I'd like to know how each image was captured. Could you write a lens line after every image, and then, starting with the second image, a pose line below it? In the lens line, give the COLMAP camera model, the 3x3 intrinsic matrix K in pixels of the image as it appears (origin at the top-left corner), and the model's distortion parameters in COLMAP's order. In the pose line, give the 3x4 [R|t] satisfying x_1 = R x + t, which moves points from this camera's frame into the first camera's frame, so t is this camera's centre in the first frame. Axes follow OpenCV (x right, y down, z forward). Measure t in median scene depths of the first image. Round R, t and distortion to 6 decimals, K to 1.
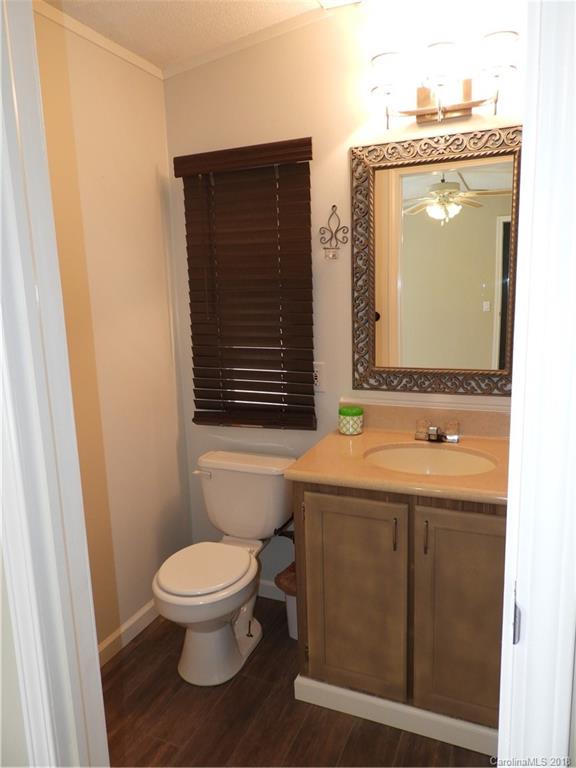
lens RADIAL K [[545.1, 0, 286.8], [0, 545.1, 384.4], [0, 0, 1]] dist [-0.006289, -0.002264]
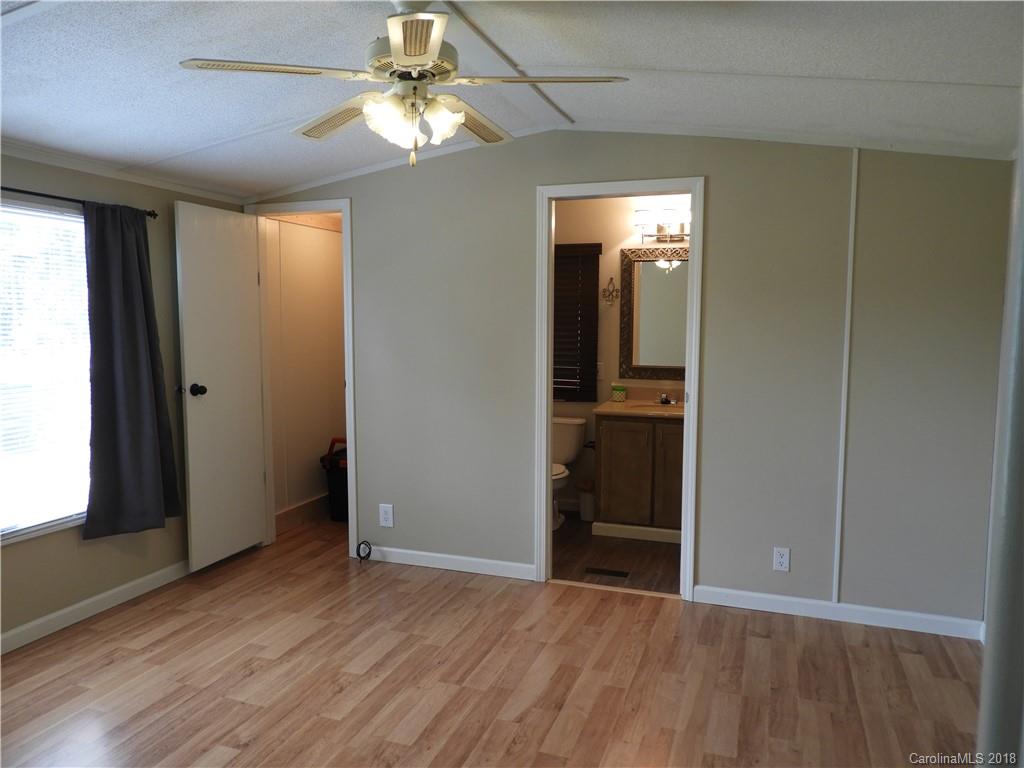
lens RADIAL K [[726.9, 0, 513.6], [0, 726.9, 384.3], [0, 0, 1]] dist [-0.006289, -0.002264]
pose [[0.996756, 0.026734, 0.075919, -0.432083], [-0.021663, 0.997528, -0.066844, 0.209158], [-0.077519, 0.064982, 0.994871, -1.437334]]
